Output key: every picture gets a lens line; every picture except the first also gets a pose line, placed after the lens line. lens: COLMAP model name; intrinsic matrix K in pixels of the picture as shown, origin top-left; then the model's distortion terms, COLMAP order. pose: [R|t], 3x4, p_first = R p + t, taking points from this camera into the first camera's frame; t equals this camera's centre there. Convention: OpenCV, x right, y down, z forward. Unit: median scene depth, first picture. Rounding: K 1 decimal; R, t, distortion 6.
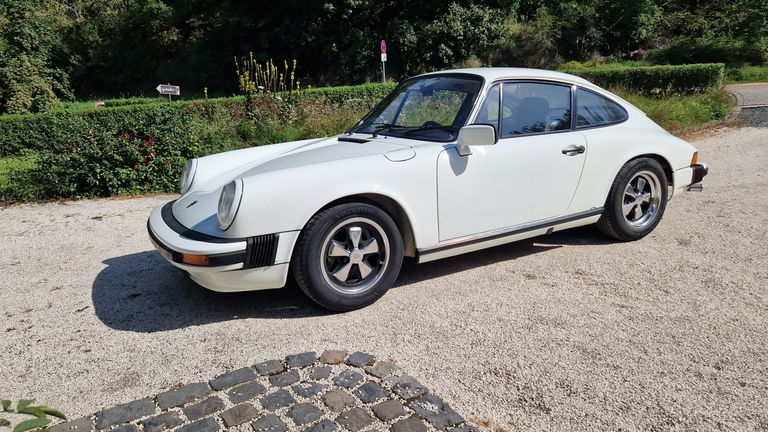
lens RADIAL K [[517.2, 0, 379.9], [0, 517.2, 223.0], [0, 0, 1]] dist [0.073296, -0.061583]
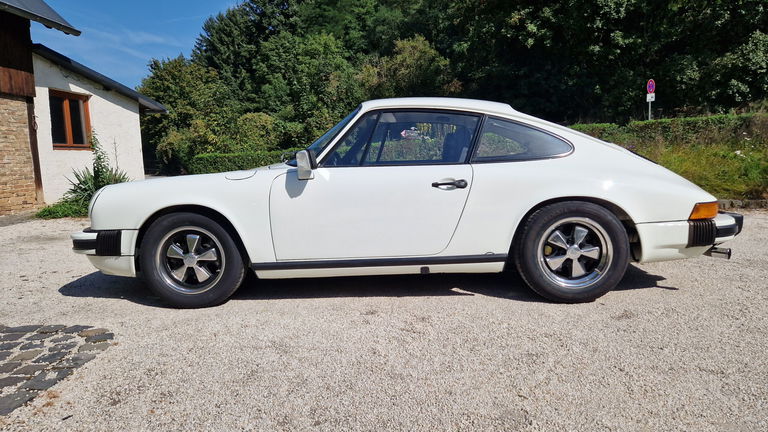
lens RADIAL K [[517.2, 0, 377.2], [0, 517.2, 211.4], [0, 0, 1]] dist [0.073296, -0.061583]
pose [[0.853471, 0.078627, -0.515174, 0.634956], [-0.132551, 0.988794, -0.068680, -0.012368], [0.504001, 0.126903, 0.854329, 0.154691]]
